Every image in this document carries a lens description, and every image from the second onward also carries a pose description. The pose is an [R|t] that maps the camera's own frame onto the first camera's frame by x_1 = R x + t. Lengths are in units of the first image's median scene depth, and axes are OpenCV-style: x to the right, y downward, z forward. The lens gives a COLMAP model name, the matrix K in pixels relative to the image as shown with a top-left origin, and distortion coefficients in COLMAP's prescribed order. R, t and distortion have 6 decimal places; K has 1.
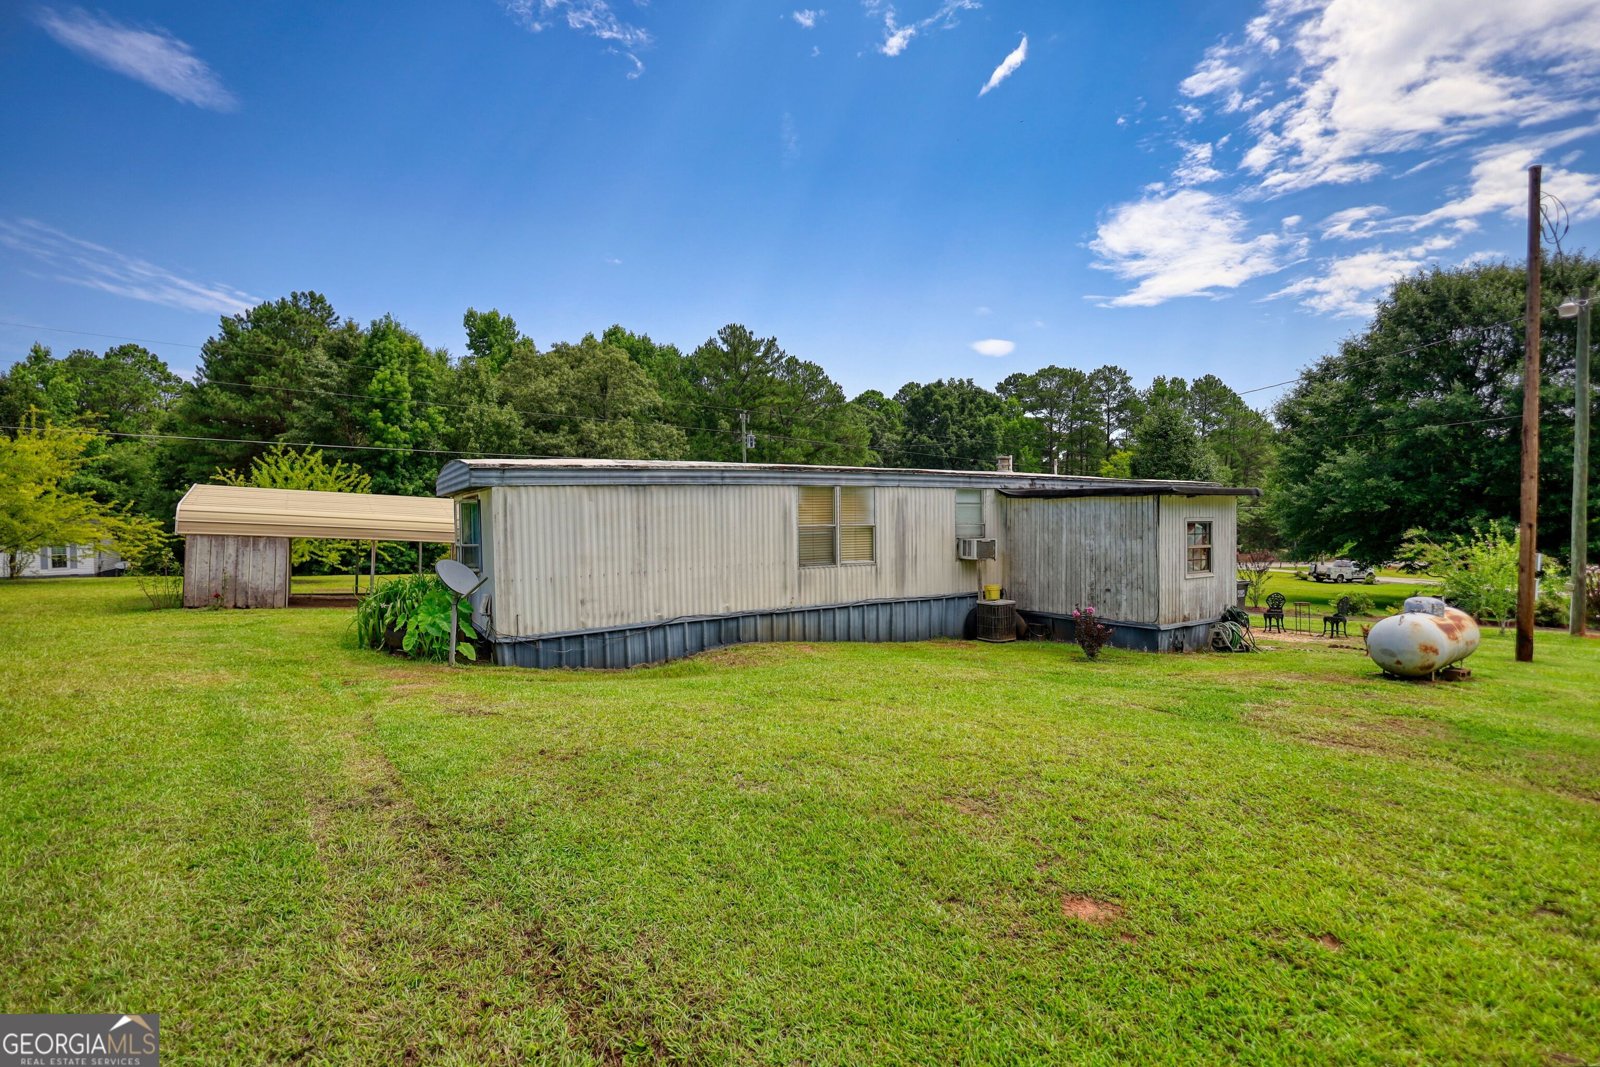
lens RADIAL K [[734.7, 0, 844.6], [0, 734.7, 536.3], [0, 0, 1]] dist [0.001727, 0.001557]
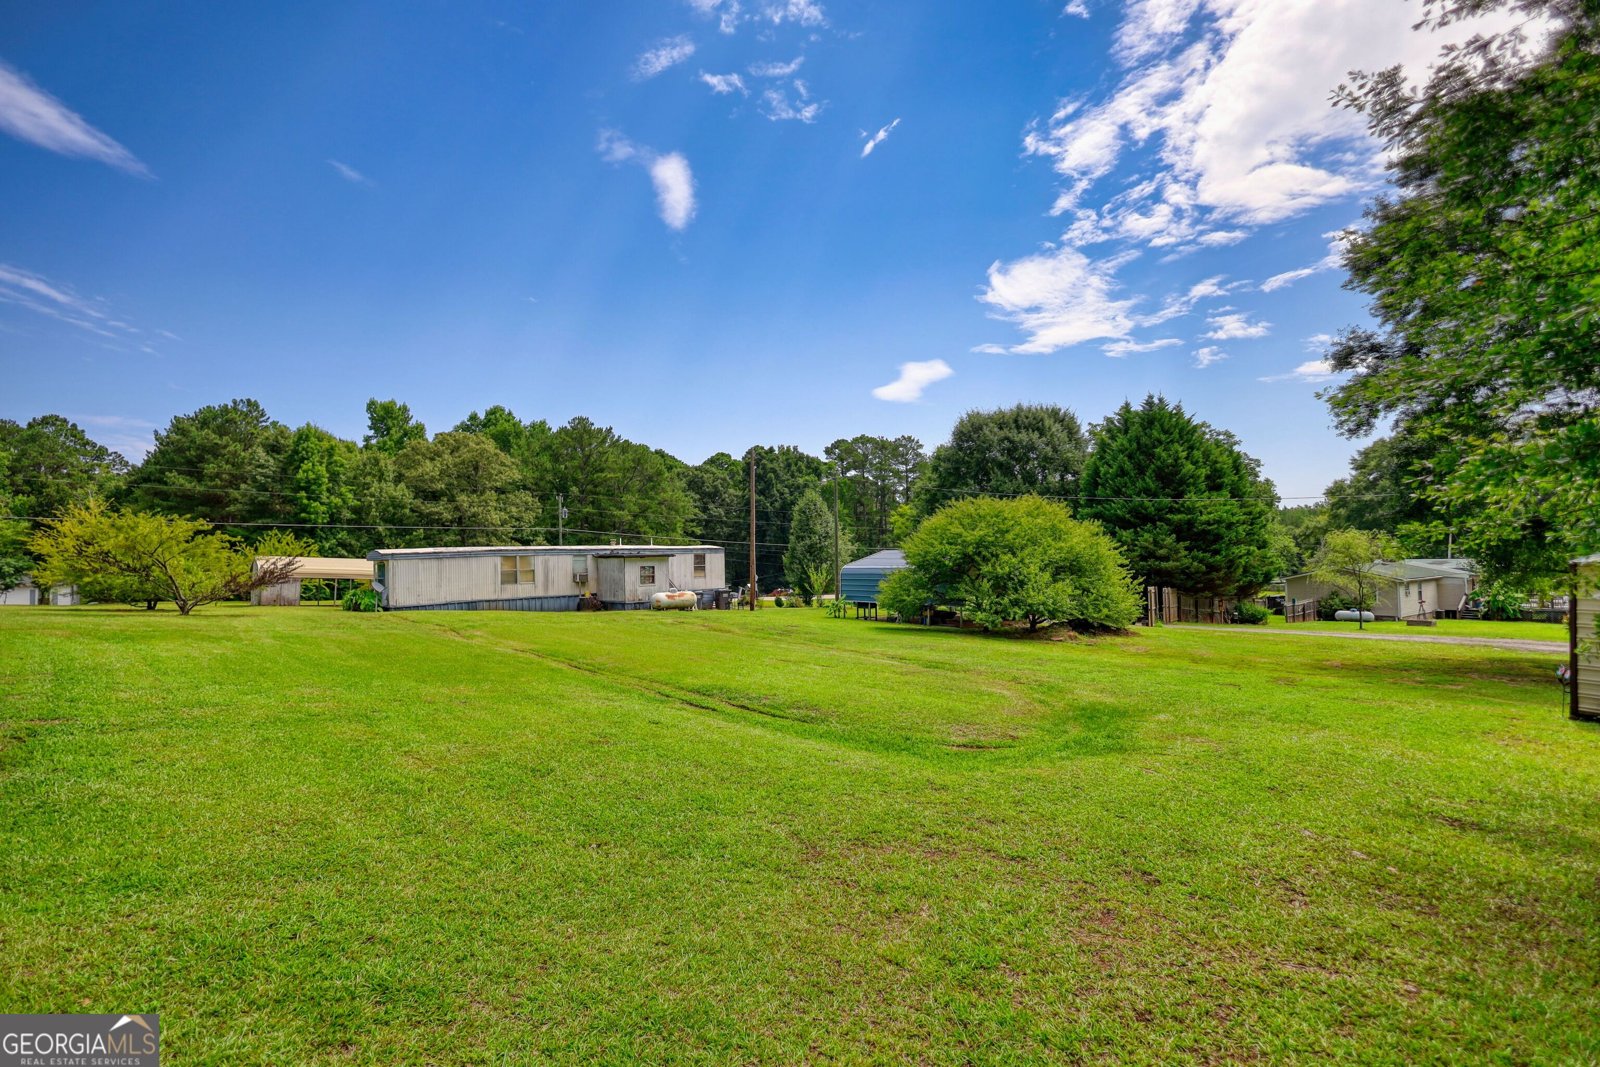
lens RADIAL K [[739.8, 0, 844.0], [0, 739.8, 532.2], [0, 0, 1]] dist [0.002484, -0.000940]
pose [[0.994265, -0.010614, 0.106416, 0.220045], [0.016561, 0.998340, -0.055157, 0.004353], [-0.105654, 0.056603, 0.992791, -0.462490]]
